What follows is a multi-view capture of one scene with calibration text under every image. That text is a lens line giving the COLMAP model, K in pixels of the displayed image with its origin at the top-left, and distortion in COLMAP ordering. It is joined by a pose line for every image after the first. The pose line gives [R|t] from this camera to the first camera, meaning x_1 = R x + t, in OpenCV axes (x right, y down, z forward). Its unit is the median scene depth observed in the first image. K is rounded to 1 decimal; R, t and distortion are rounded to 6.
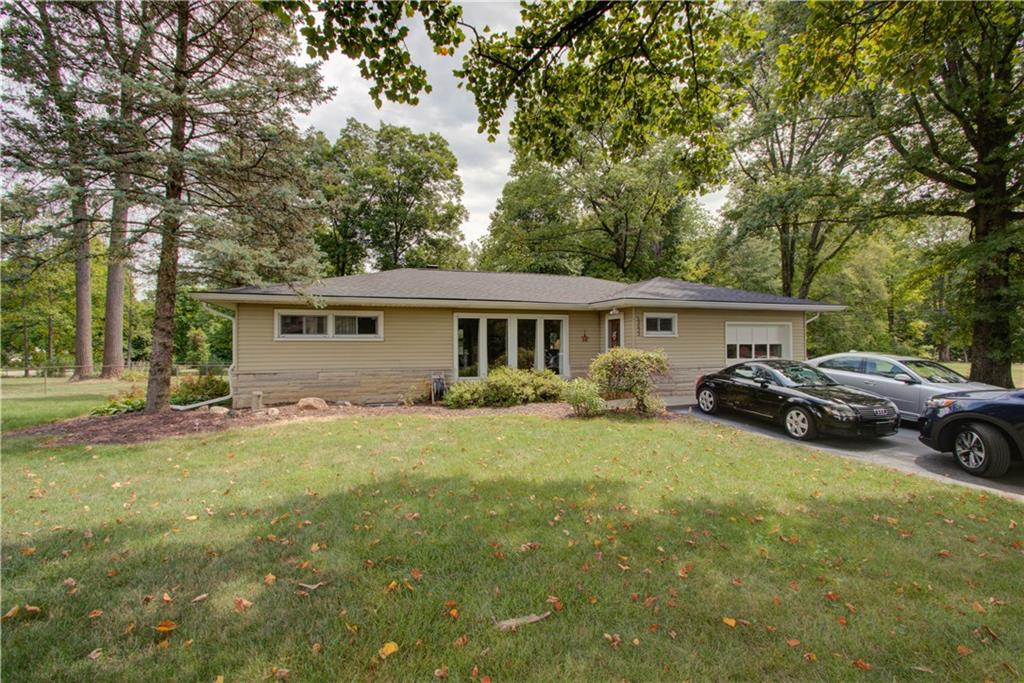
lens RADIAL K [[468.0, 0, 511.8], [0, 468.0, 350.7], [0, 0, 1]] dist [0.027695, -0.000125]
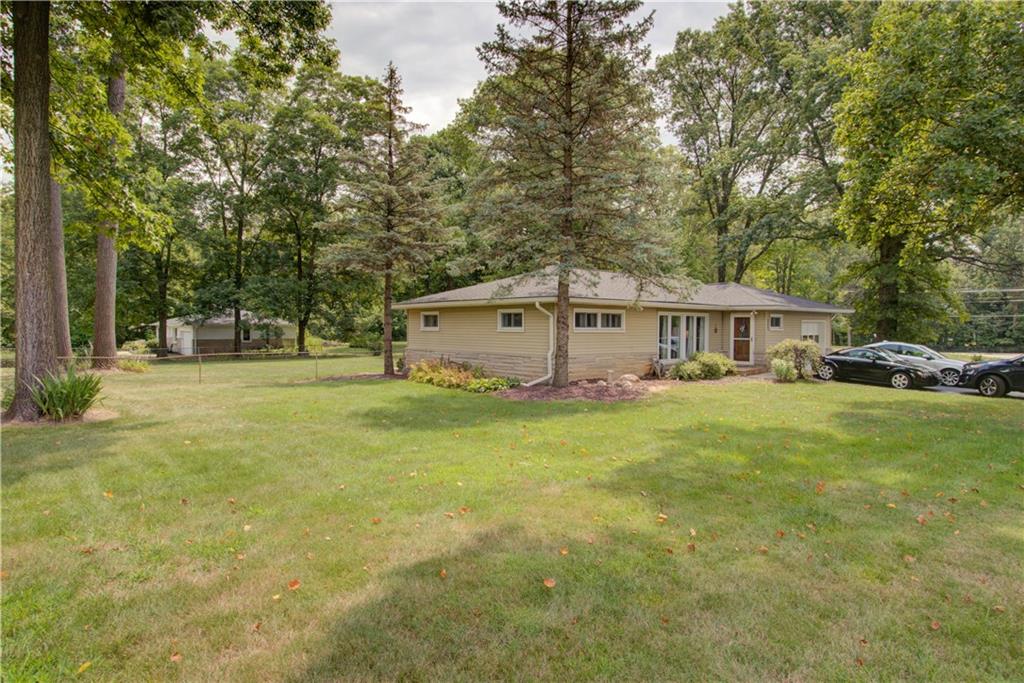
lens RADIAL K [[590.1, 0, 512.0], [0, 590.1, 341.5], [0, 0, 1]] dist [0.004680, 0.000913]
pose [[0.941351, 0.002242, 0.337421, -1.334578], [-0.007140, 0.999886, 0.013275, -0.017601], [-0.337353, -0.014906, 0.941260, -0.552081]]
